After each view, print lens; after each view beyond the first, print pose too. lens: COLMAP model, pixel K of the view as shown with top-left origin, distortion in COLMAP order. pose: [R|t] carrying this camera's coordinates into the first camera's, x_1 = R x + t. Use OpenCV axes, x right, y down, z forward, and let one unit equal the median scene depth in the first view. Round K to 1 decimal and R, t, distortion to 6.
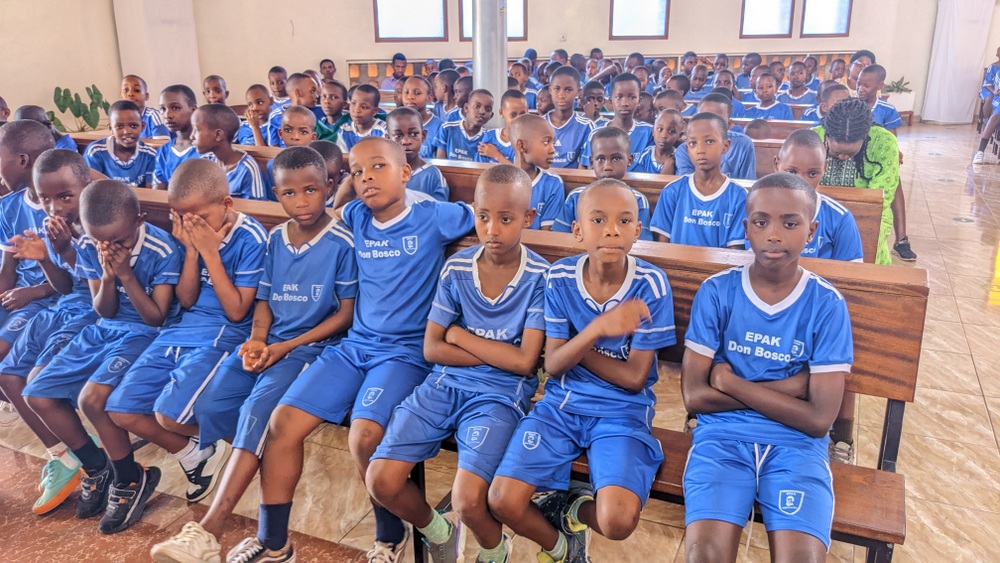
lens RADIAL K [[795.8, 0, 502.8], [0, 795.8, 286.0], [0, 0, 1]] dist [0.022748, -0.048256]
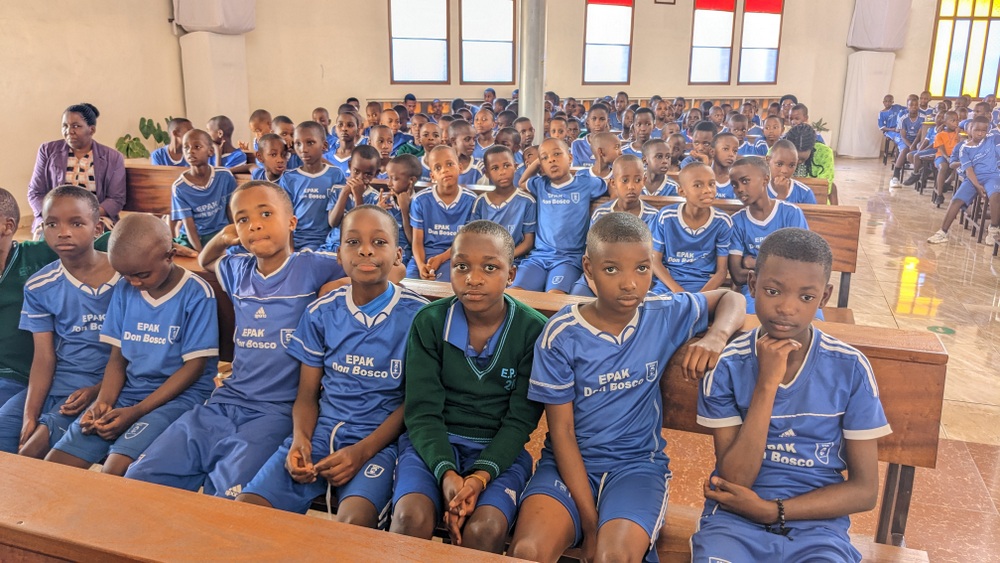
lens RADIAL K [[795.8, 0, 494.3], [0, 795.8, 282.6], [0, 0, 1]] dist [0.022748, -0.048256]
pose [[0.996938, -0.006756, 0.077903, -0.127957], [0.011026, 0.998452, -0.054523, 0.067515], [-0.077414, 0.055215, 0.995469, -0.215401]]
